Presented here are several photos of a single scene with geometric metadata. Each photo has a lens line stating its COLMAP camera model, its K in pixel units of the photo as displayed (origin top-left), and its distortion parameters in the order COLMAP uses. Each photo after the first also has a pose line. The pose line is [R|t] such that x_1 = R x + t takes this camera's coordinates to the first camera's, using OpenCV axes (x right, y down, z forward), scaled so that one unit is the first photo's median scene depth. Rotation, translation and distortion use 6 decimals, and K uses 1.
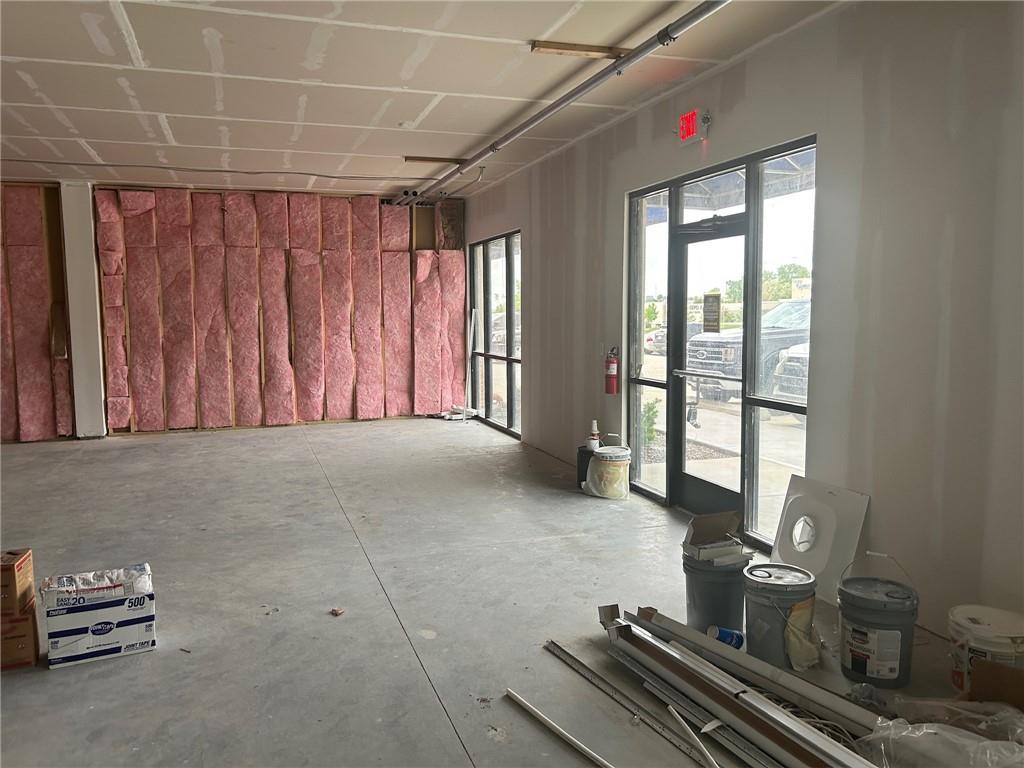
lens RADIAL K [[767.0, 0, 512.2], [0, 767.0, 381.7], [0, 0, 1]] dist [0.054948, -0.059816]
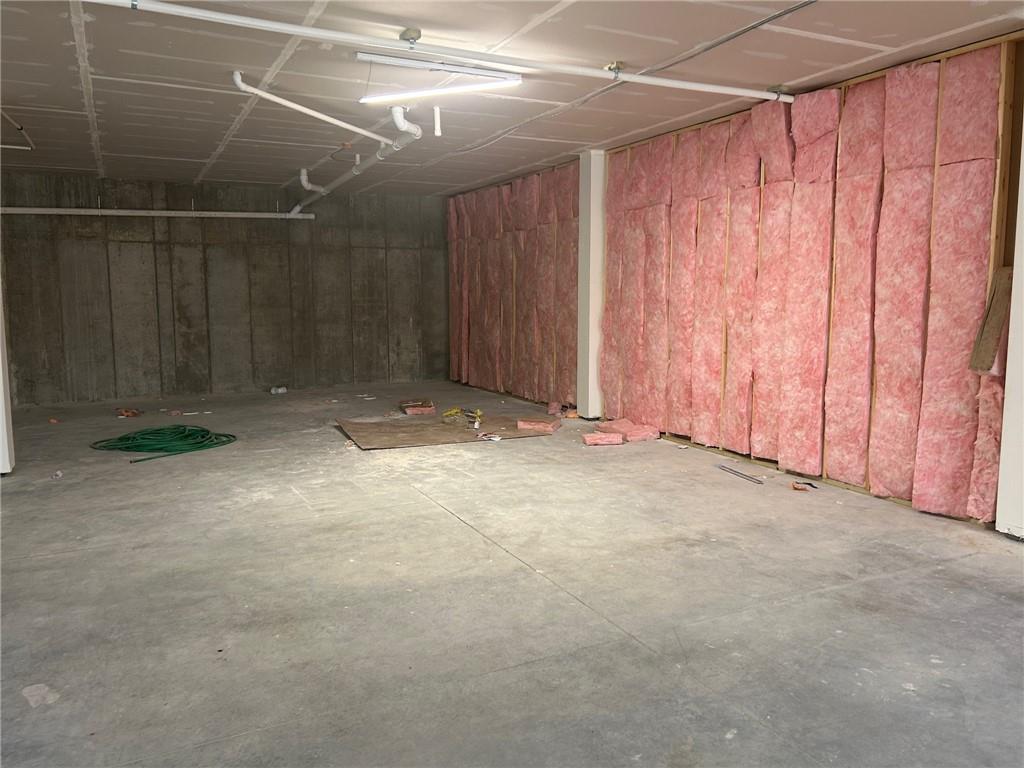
lens RADIAL K [[767.0, 0, 512.2], [0, 767.0, 381.7], [0, 0, 1]] dist [0.054948, -0.059816]
pose [[0.131933, 0.128520, -0.982892, -0.128835], [-0.093992, 0.988714, 0.116665, -0.062816], [0.986792, 0.076992, 0.142524, 0.695906]]
